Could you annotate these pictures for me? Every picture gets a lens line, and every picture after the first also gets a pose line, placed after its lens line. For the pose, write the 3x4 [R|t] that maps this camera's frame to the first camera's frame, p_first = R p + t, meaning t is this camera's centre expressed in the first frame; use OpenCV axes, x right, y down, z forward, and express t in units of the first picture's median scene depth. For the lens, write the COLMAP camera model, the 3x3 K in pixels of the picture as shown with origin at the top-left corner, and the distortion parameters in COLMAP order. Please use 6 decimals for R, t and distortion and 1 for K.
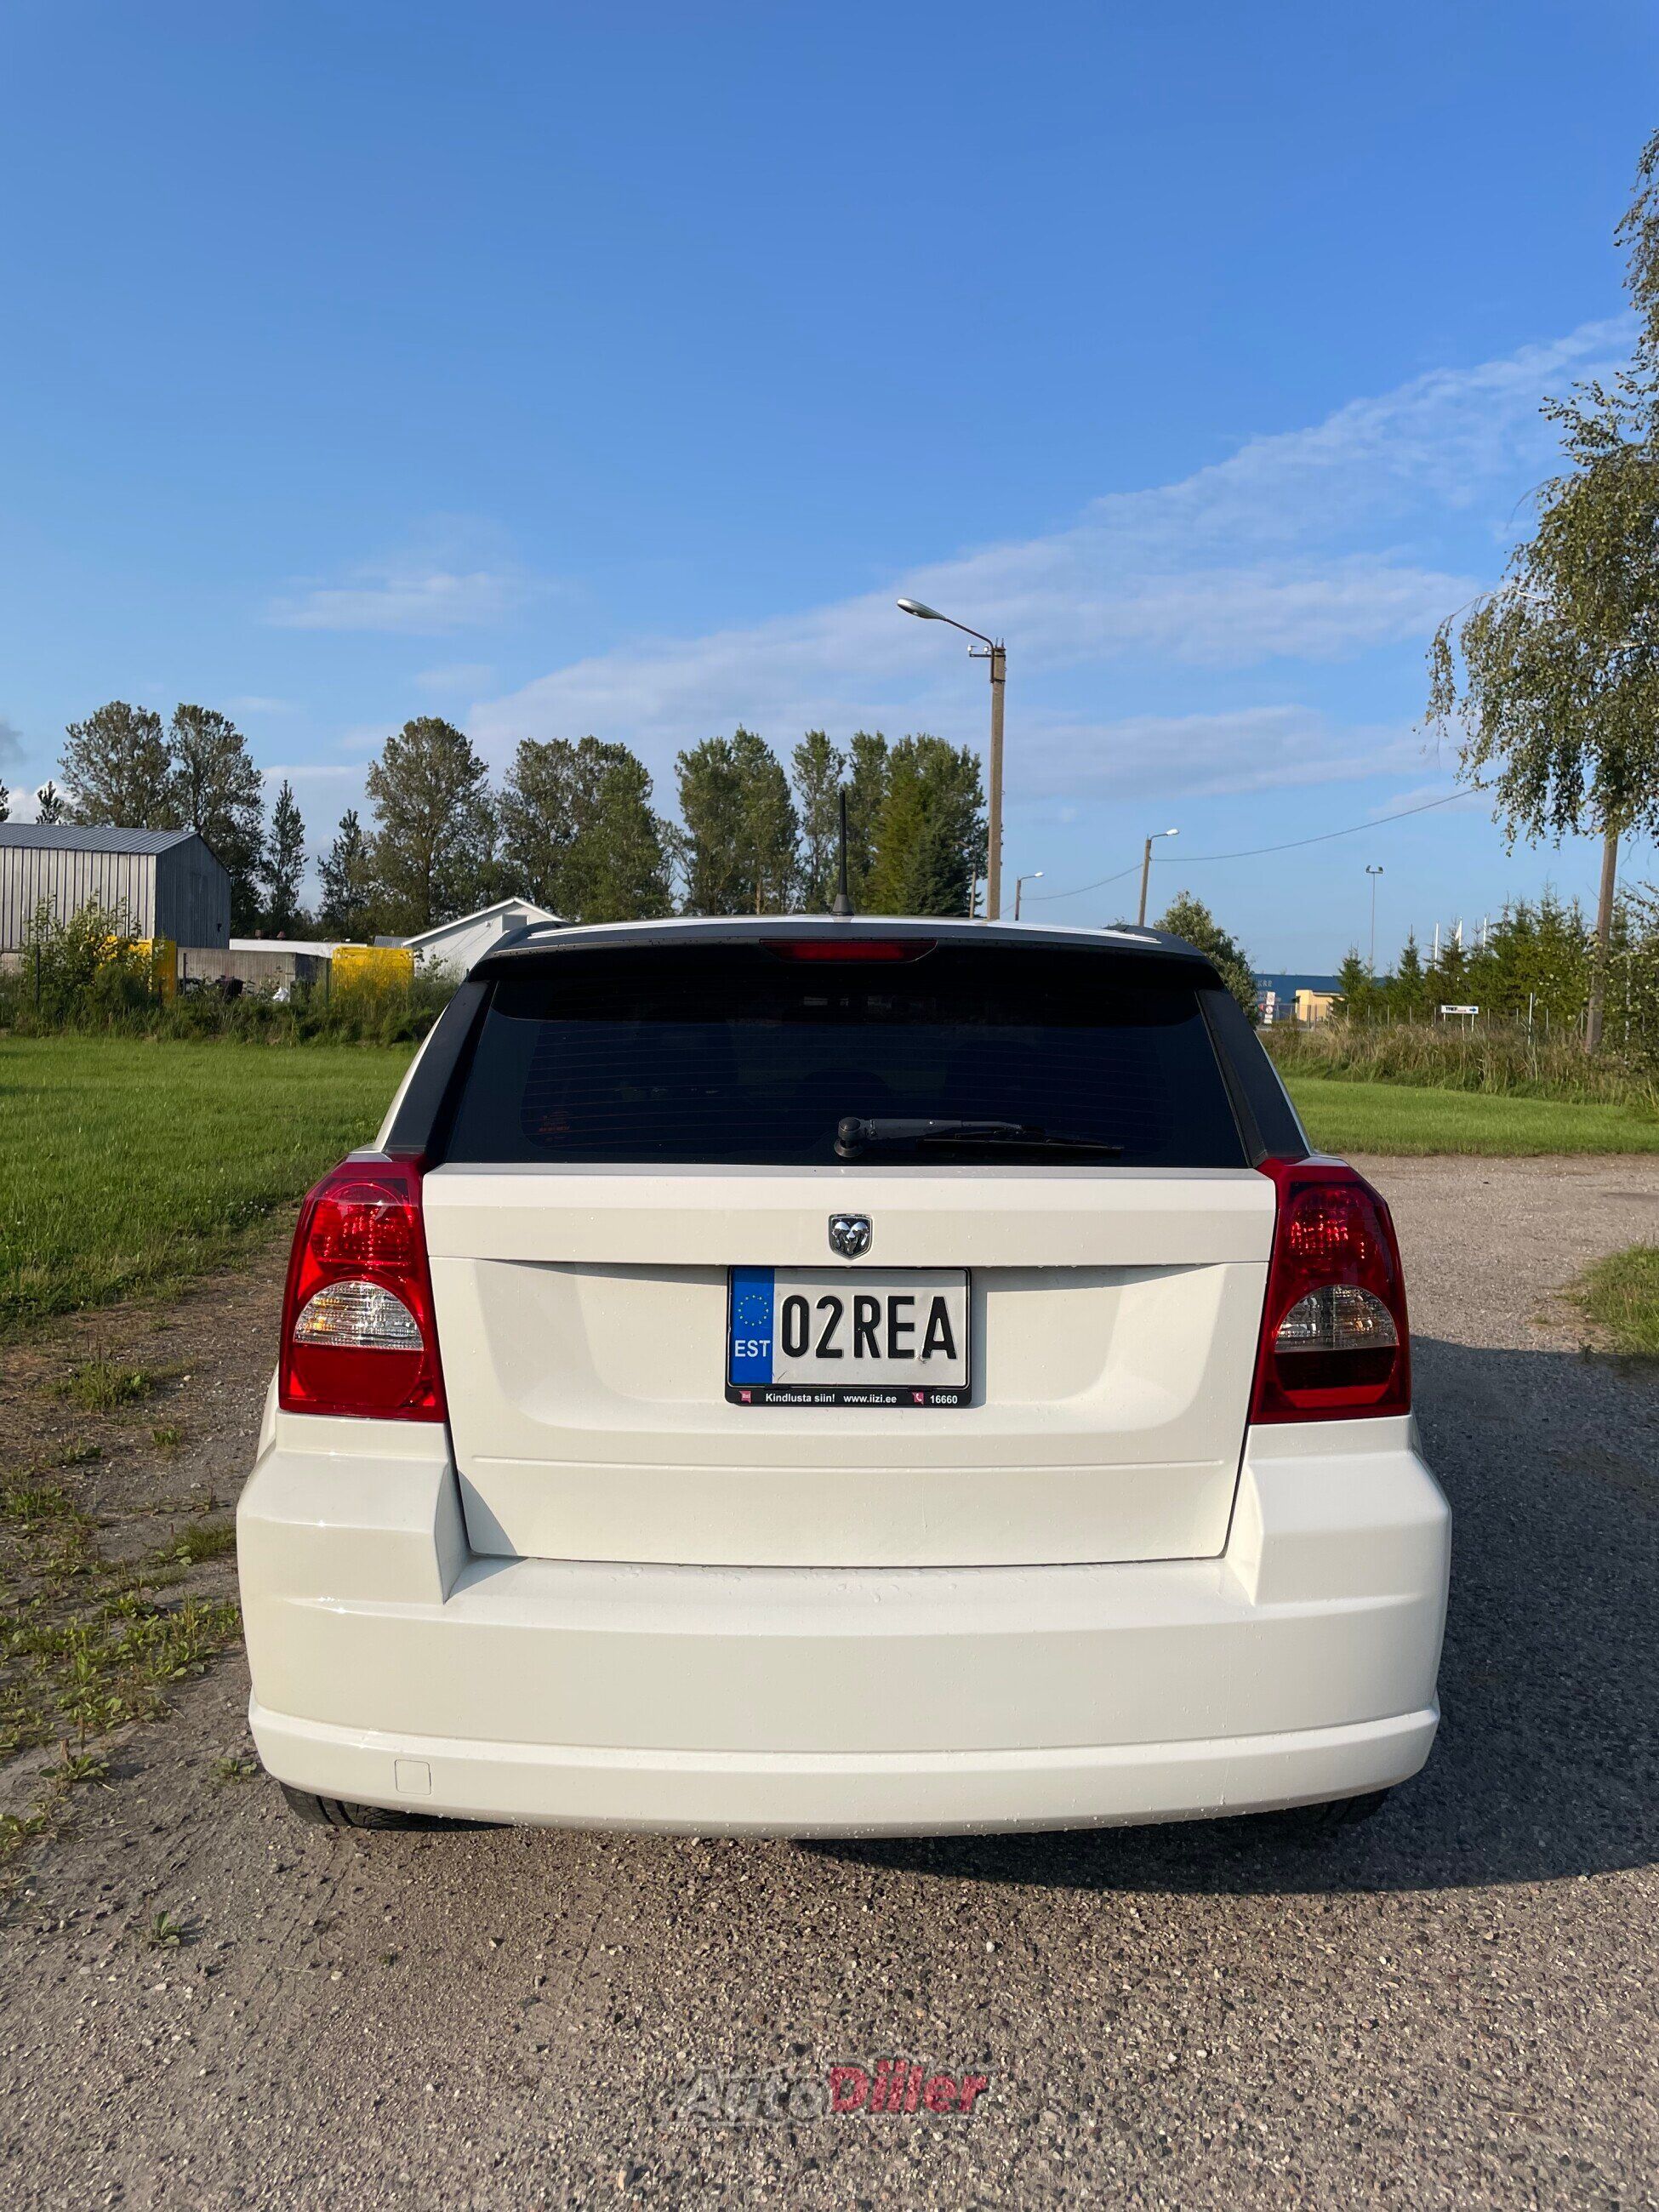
lens RADIAL K [[1692.6, 0, 829.5], [0, 1692.6, 1106.0], [0, 0, 1]] dist [0.088029, -0.118027]
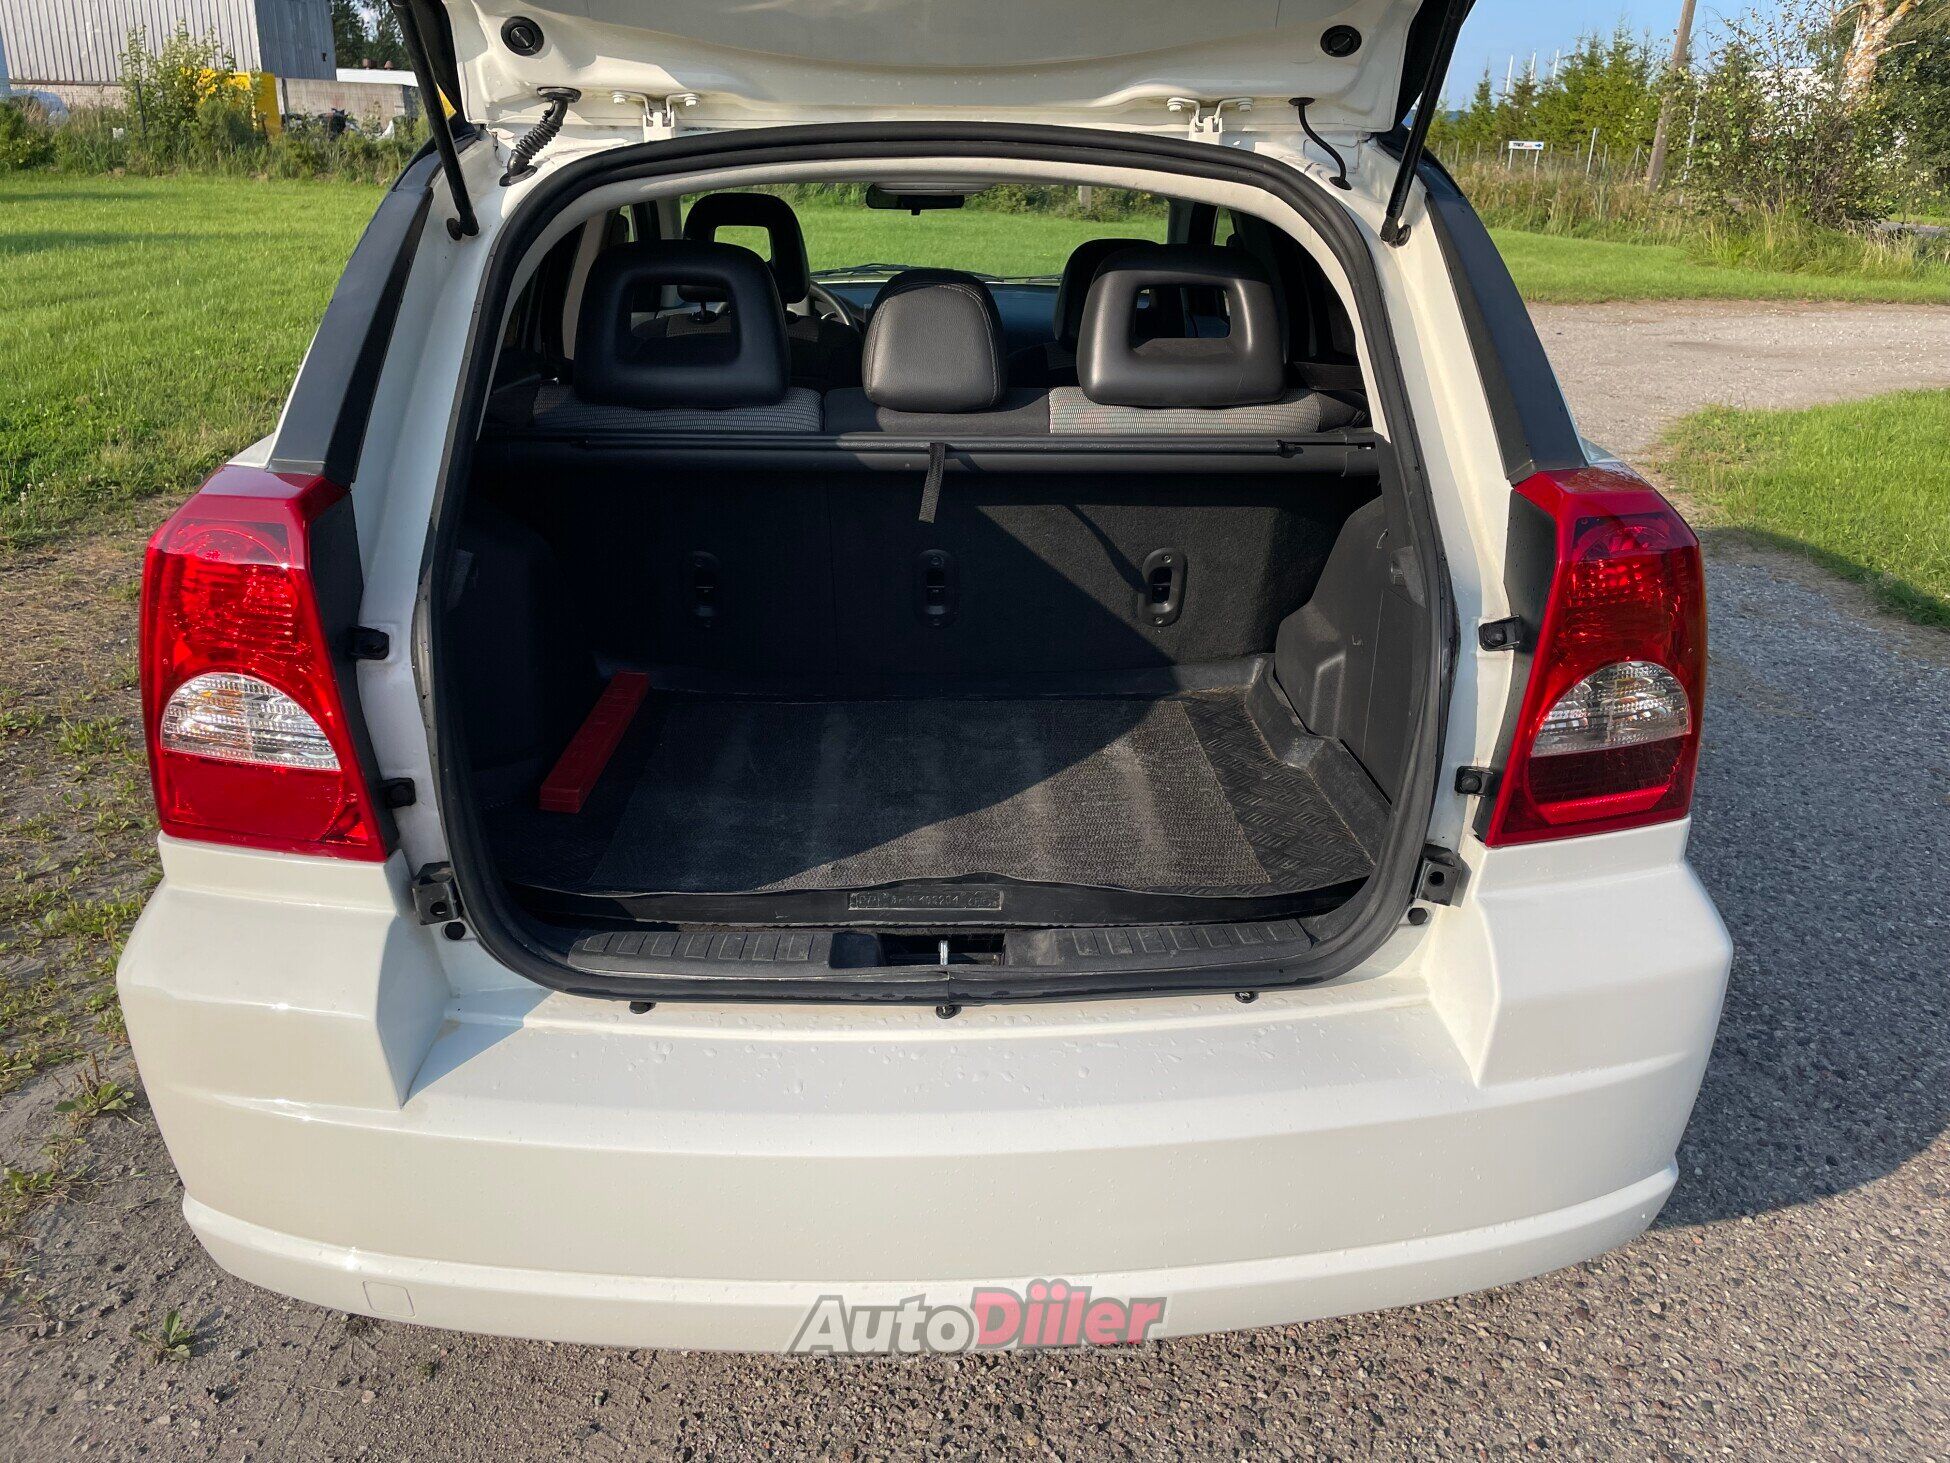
lens RADIAL K [[1492.2, 0, 975.0], [0, 1492.2, 731.5], [0, 0, 1]] dist [0.088029, -0.118027]
pose [[0.999567, -0.010563, 0.027480, 0.004308], [0.001555, 0.951055, 0.309019, -0.041908], [-0.029399, -0.308842, 0.950659, 0.263241]]
